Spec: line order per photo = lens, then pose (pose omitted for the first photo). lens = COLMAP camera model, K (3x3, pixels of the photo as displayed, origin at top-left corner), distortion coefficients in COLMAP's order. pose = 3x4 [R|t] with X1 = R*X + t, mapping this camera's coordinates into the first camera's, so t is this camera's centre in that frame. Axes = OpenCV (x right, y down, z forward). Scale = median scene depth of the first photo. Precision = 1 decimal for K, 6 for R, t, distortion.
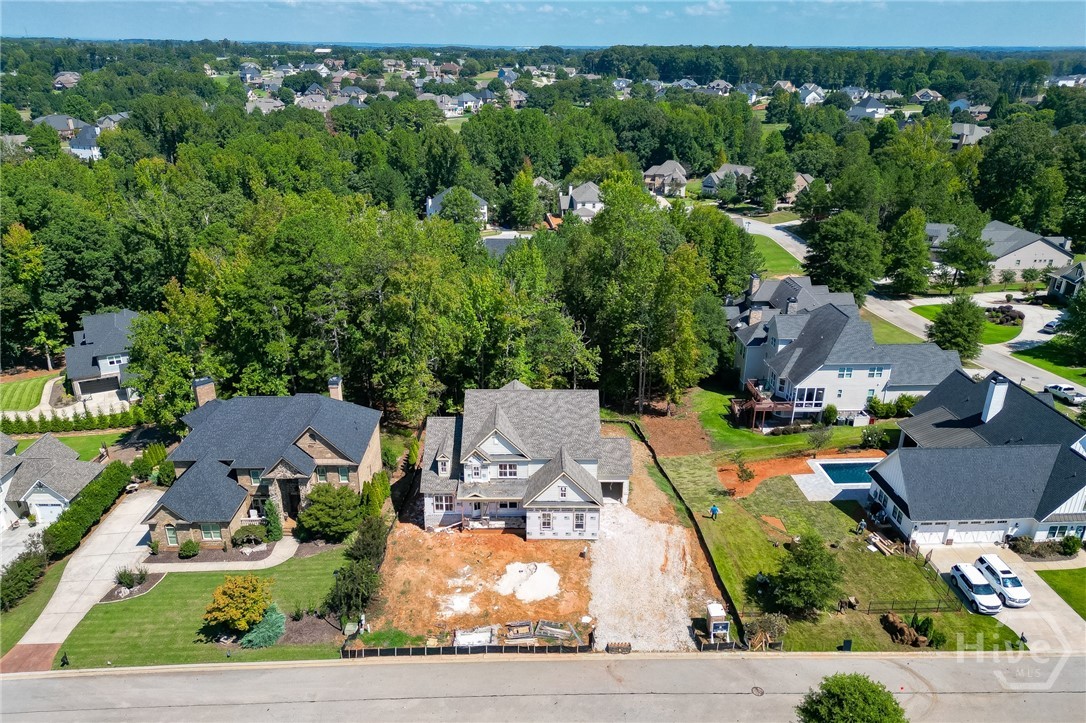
lens RADIAL K [[752.3, 0, 543.0], [0, 752.3, 361.5], [0, 0, 1]] dist [0.068961, -0.064738]
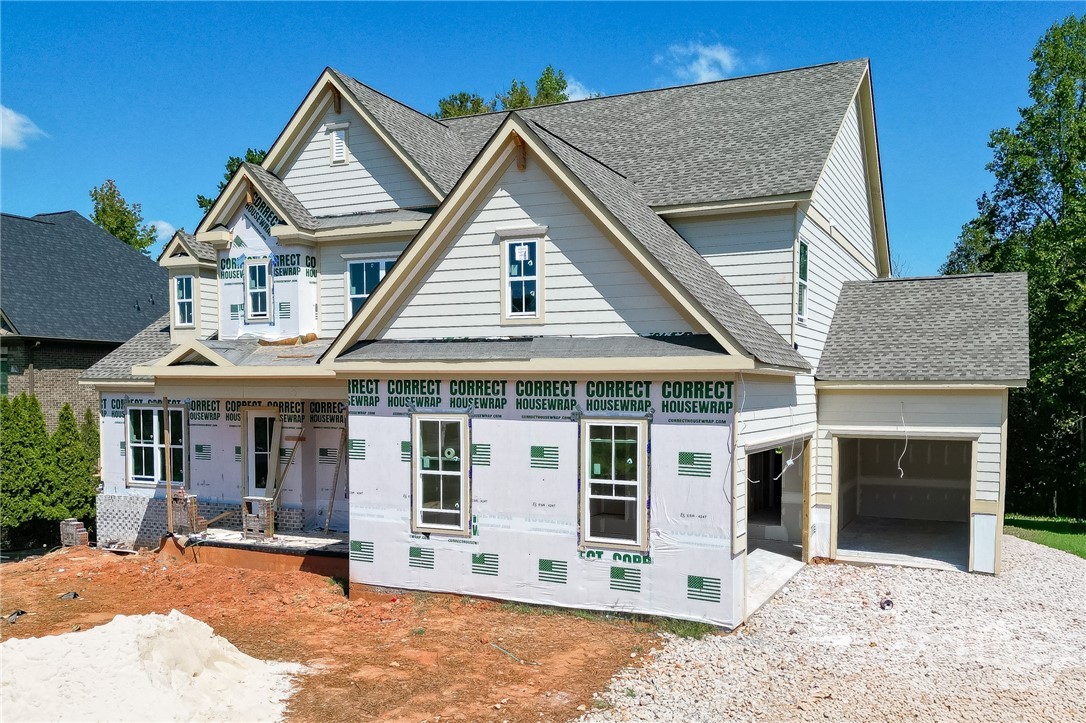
lens RADIAL K [[893.2, 0, 576.5], [0, 893.2, 432.7], [0, 0, 1]] dist [0.083272, -0.116003]
pose [[0.906127, 0.018348, -0.422607, 0.114622], [-0.158380, 0.941104, -0.298728, 0.246178], [0.392236, 0.337618, 0.855666, 0.787352]]
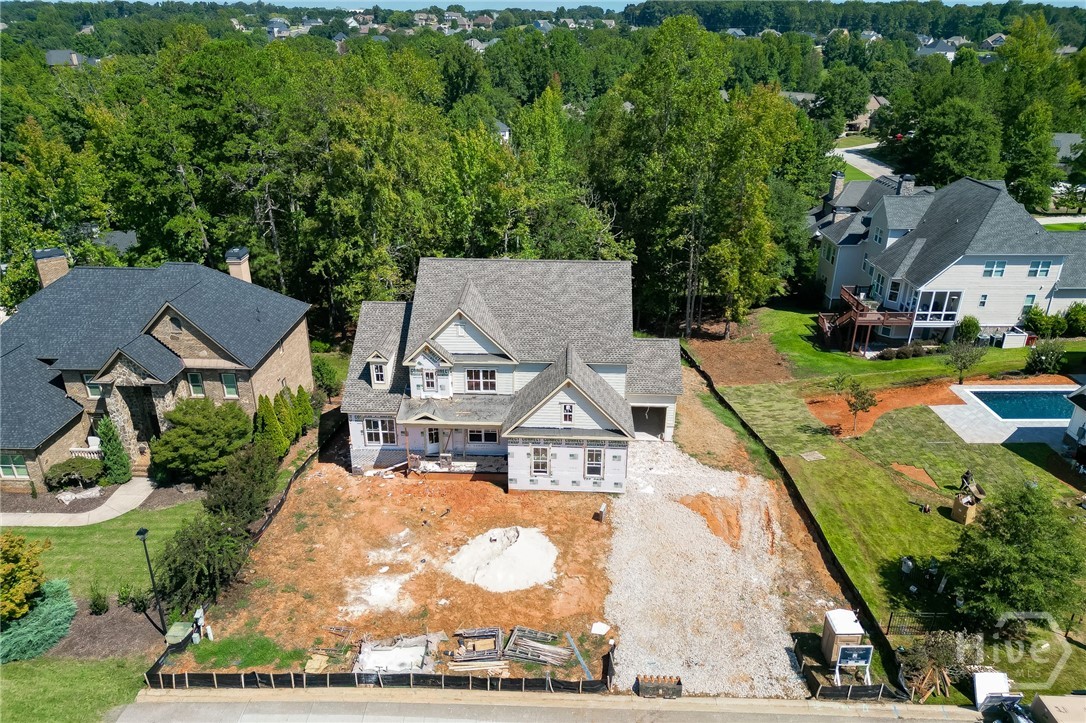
lens RADIAL K [[752.3, 0, 543.0], [0, 752.3, 361.5], [0, 0, 1]] dist [0.068961, -0.064738]
pose [[0.998851, 0.017084, -0.044772, 0.030898], [-0.015669, 0.999372, 0.031776, 0.105710], [0.045287, -0.031038, 0.998492, 0.372170]]
